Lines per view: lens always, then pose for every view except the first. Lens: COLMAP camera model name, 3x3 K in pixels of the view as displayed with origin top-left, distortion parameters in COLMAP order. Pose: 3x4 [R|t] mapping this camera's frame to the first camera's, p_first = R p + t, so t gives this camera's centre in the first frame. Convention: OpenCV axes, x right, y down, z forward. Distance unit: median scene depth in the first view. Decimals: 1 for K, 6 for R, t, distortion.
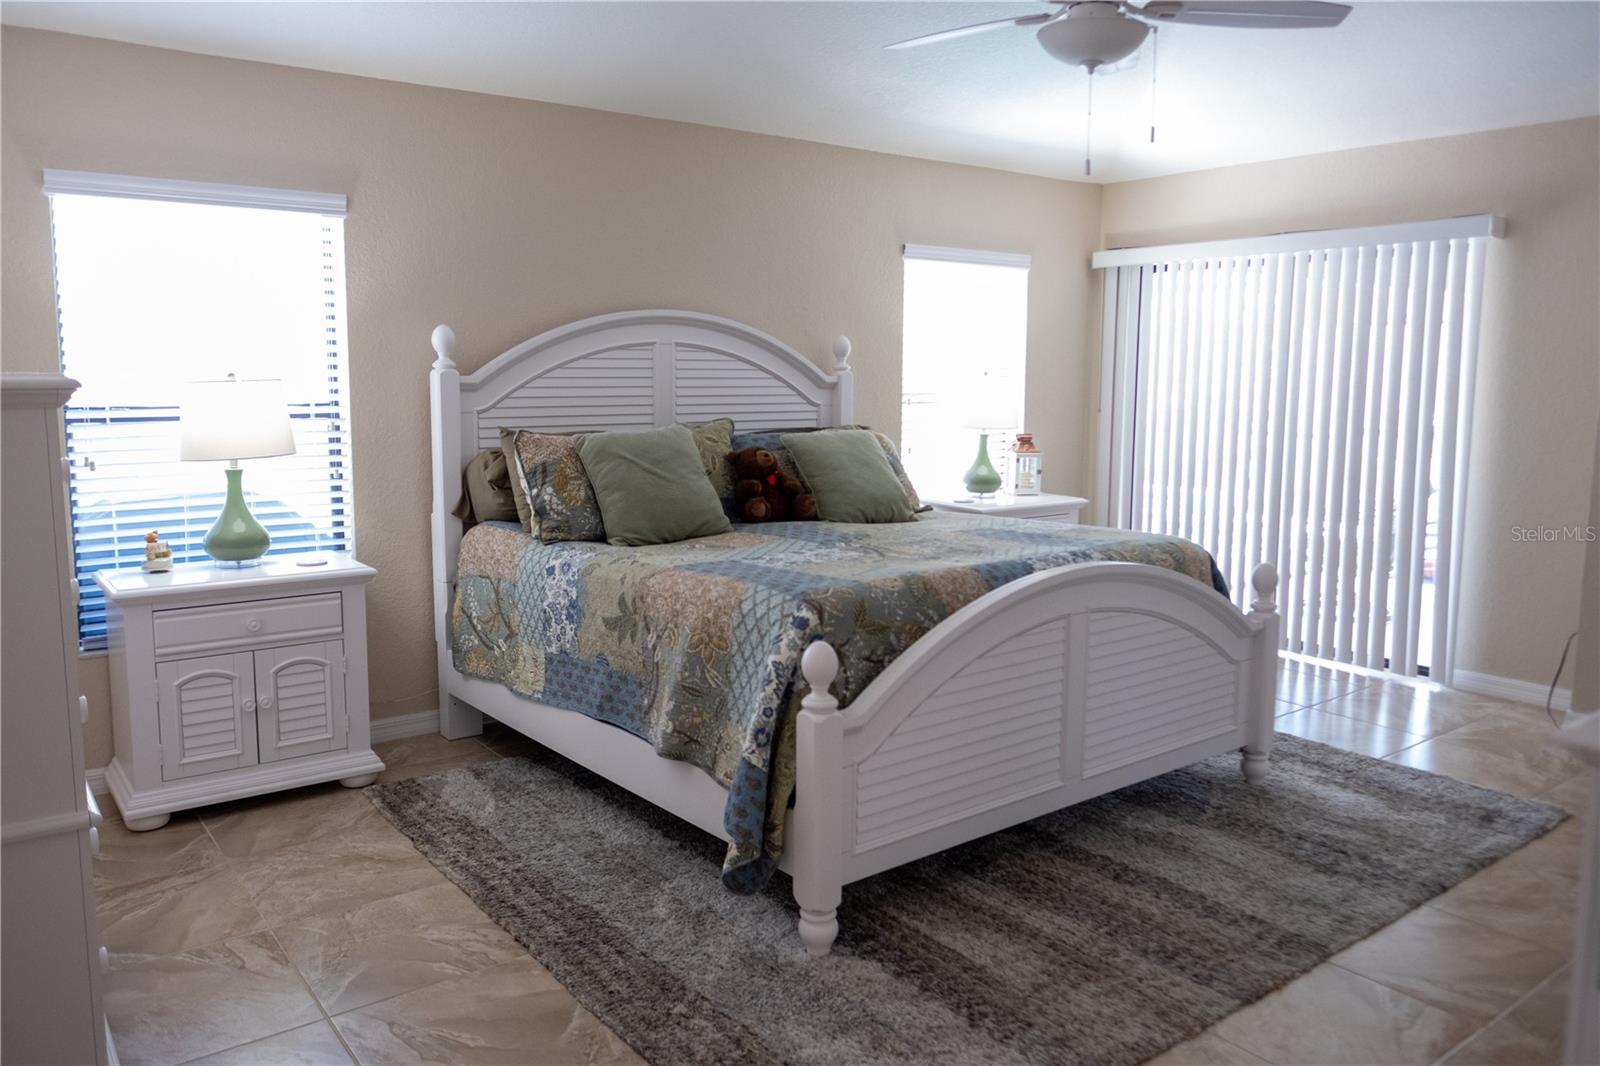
lens RADIAL K [[1159.7, 0, 792.0], [0, 1159.7, 511.3], [0, 0, 1]] dist [0.003253, 0.004142]
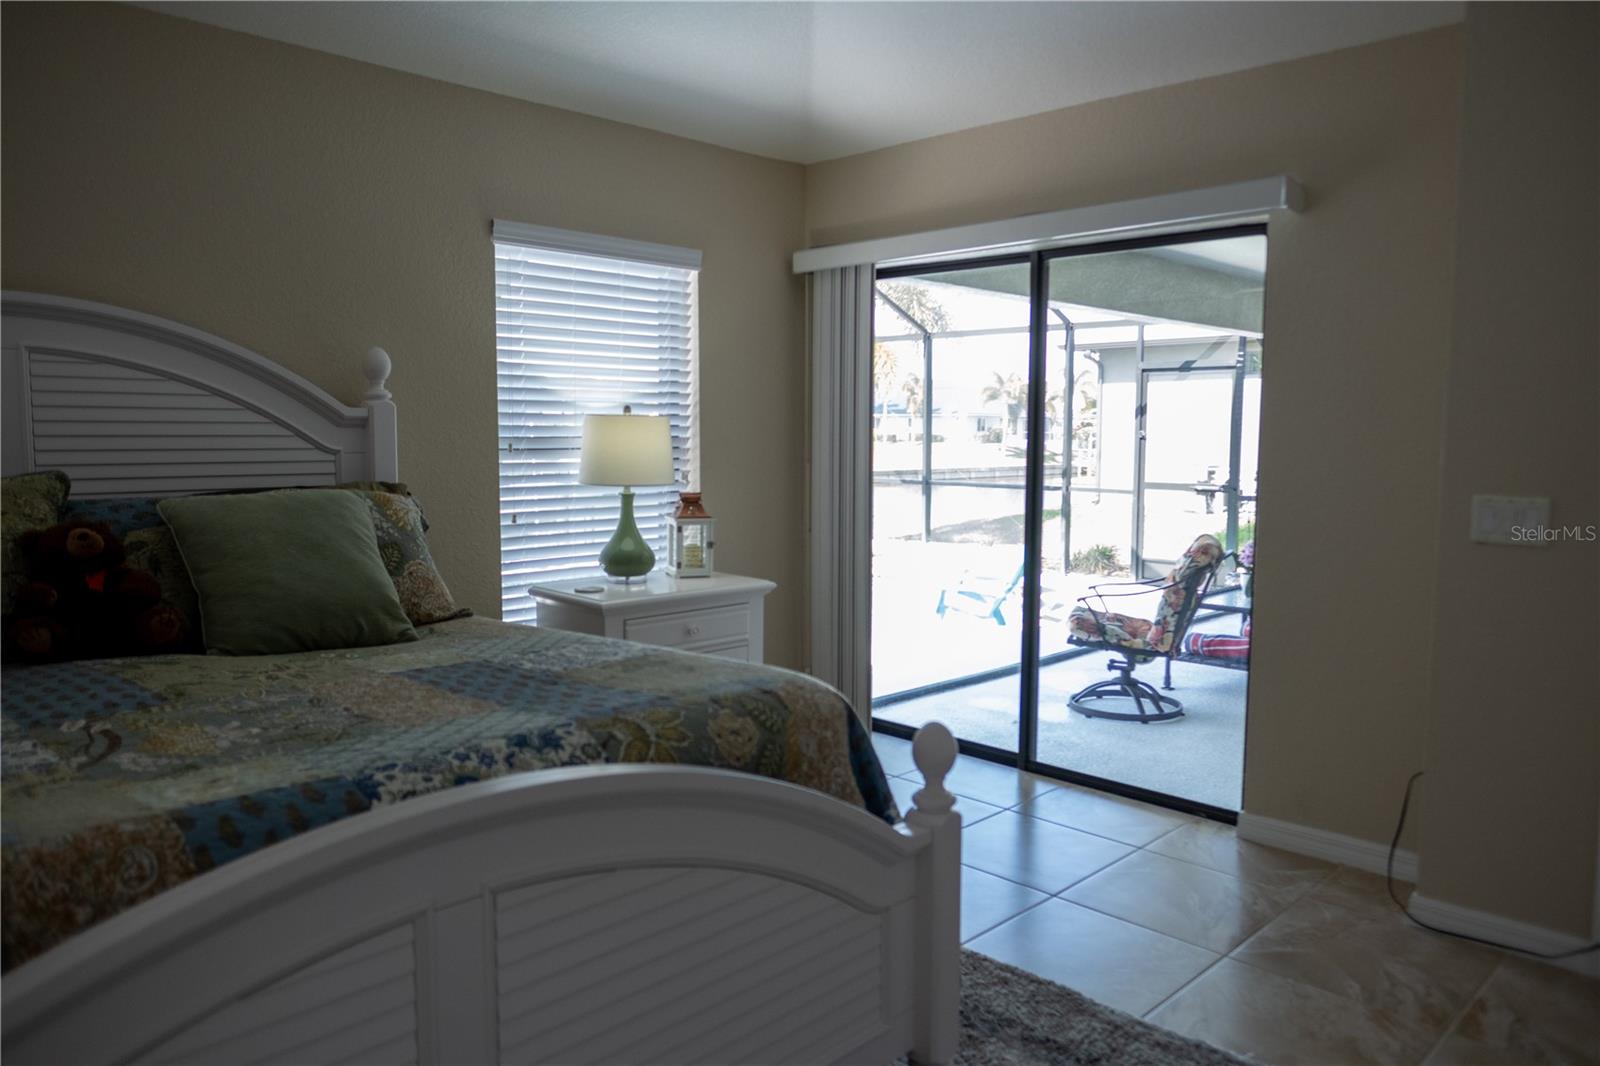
lens RADIAL K [[1120.2, 0, 800.0], [0, 1120.2, 533.0], [0, 0, 1]] dist [-0.003864, -0.000564]
pose [[0.990534, -0.015310, 0.136411, 0.208657], [0.019369, 0.999407, -0.028480, -0.024374], [-0.135894, 0.030852, 0.990243, 0.363264]]
